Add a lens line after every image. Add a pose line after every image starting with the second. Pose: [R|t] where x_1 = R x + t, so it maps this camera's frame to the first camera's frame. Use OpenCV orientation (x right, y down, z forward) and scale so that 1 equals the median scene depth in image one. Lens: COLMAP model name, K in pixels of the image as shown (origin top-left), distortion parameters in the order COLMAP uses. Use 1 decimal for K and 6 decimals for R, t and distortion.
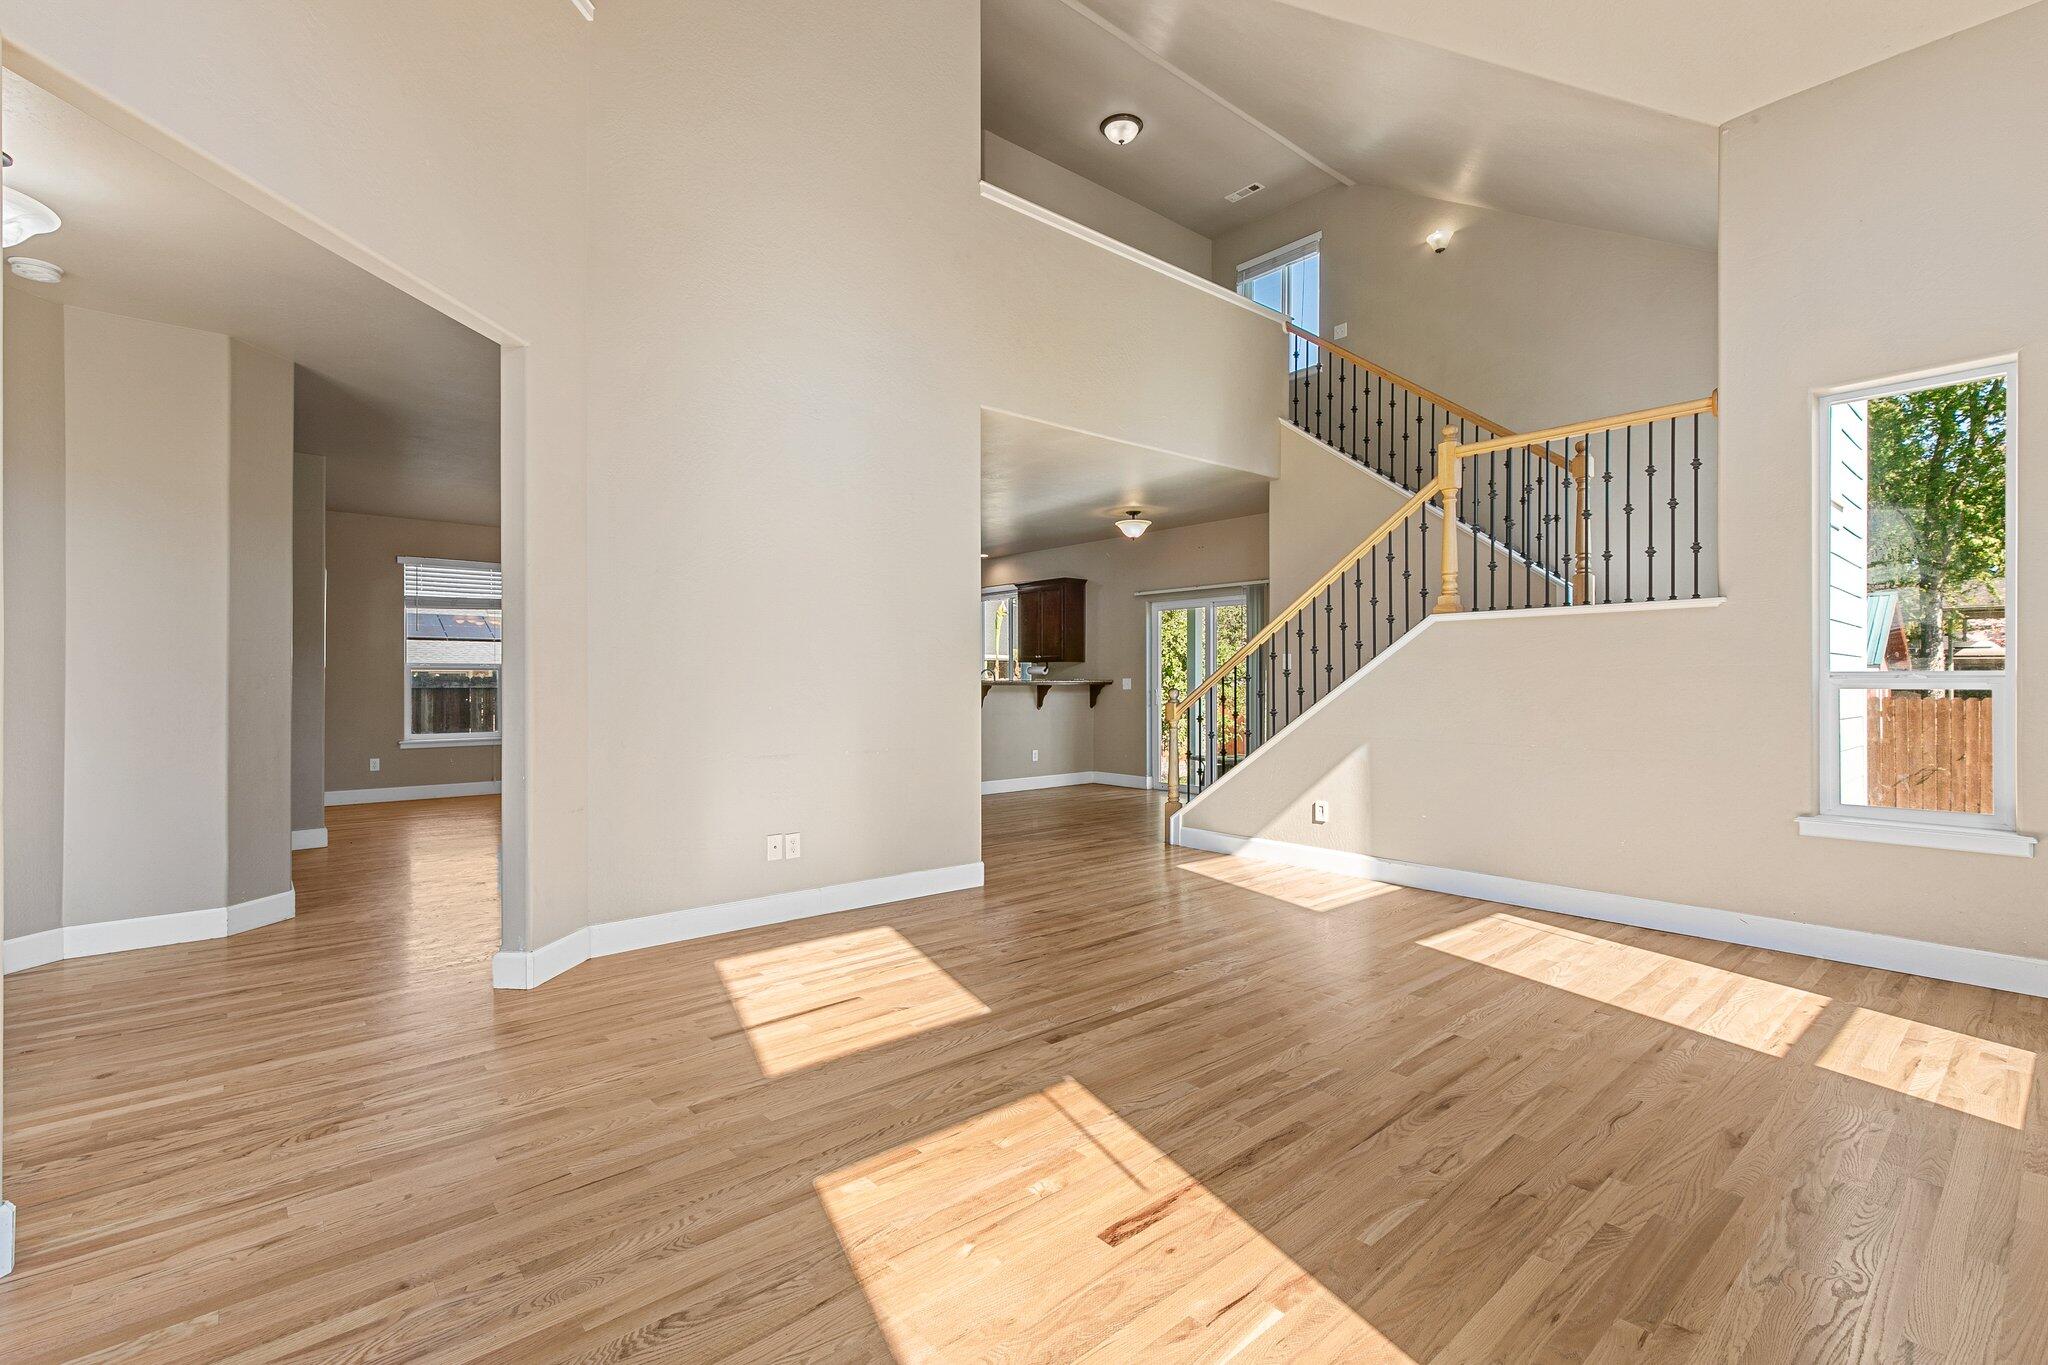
lens RADIAL K [[920.2, 0, 1016.0], [0, 920.2, 681.4], [0, 0, 1]] dist [0.004776, -0.001451]
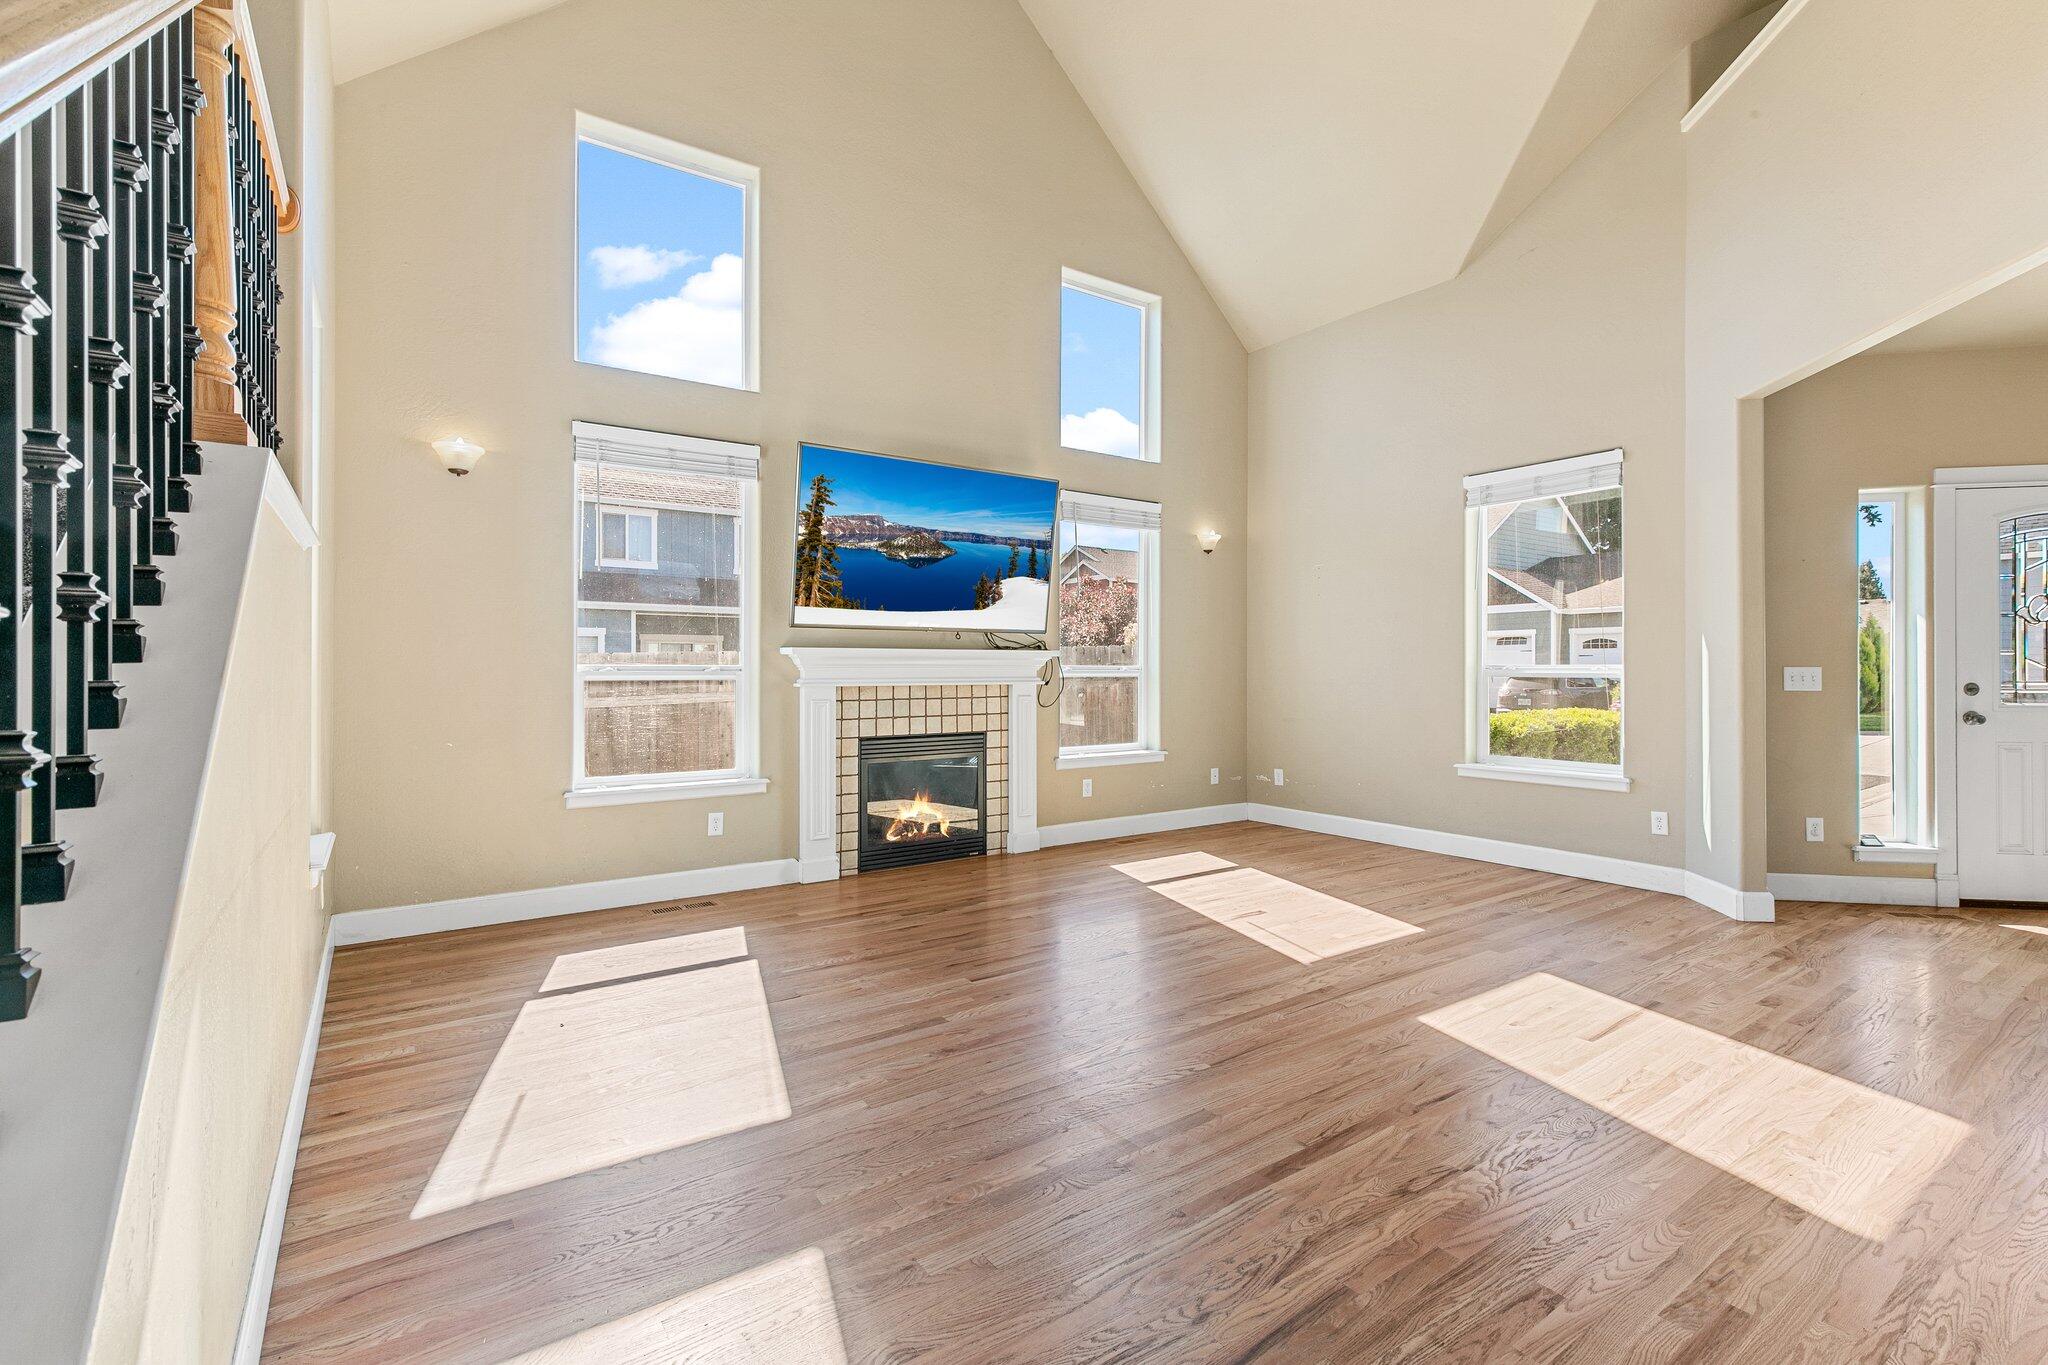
lens RADIAL K [[920.2, 0, 1031.7], [0, 920.2, 684.8], [0, 0, 1]] dist [0.004776, -0.001451]
pose [[-0.996377, -0.000465, 0.085044, 0.163588], [0.001039, 0.999844, 0.017644, -0.000852], [-0.085039, 0.017669, -0.996221, 1.134970]]
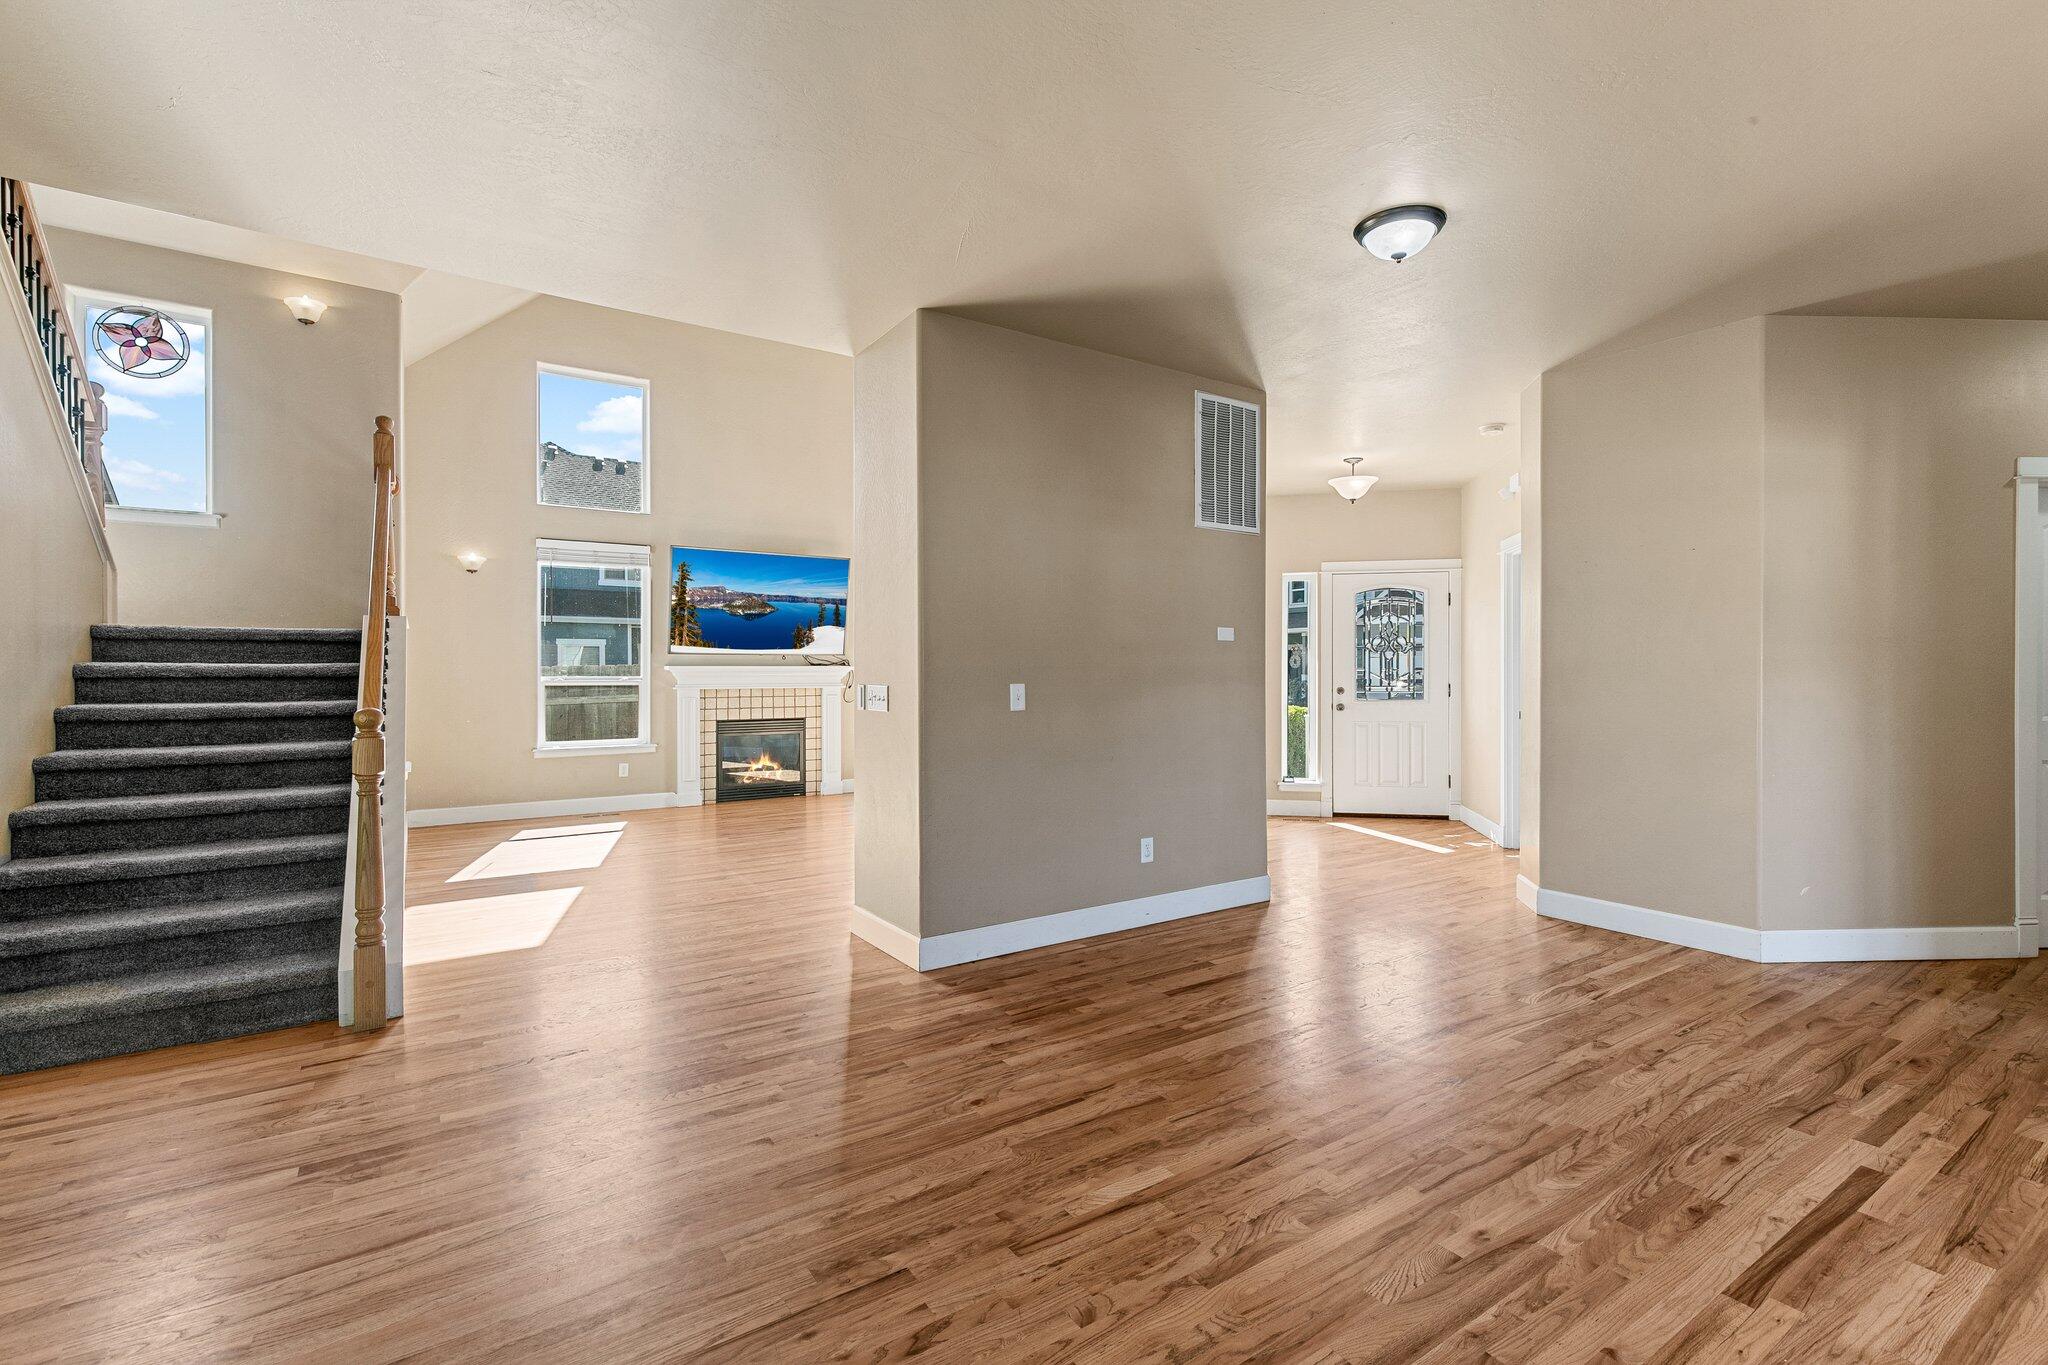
lens RADIAL K [[920.2, 0, 1026.8], [0, 920.2, 699.0], [0, 0, 1]] dist [0.004776, -0.001451]
pose [[-0.993658, -0.001130, 0.112441, -0.267324], [0.002368, 0.999517, 0.030974, -0.013223], [-0.112421, 0.031043, -0.993176, 1.683550]]
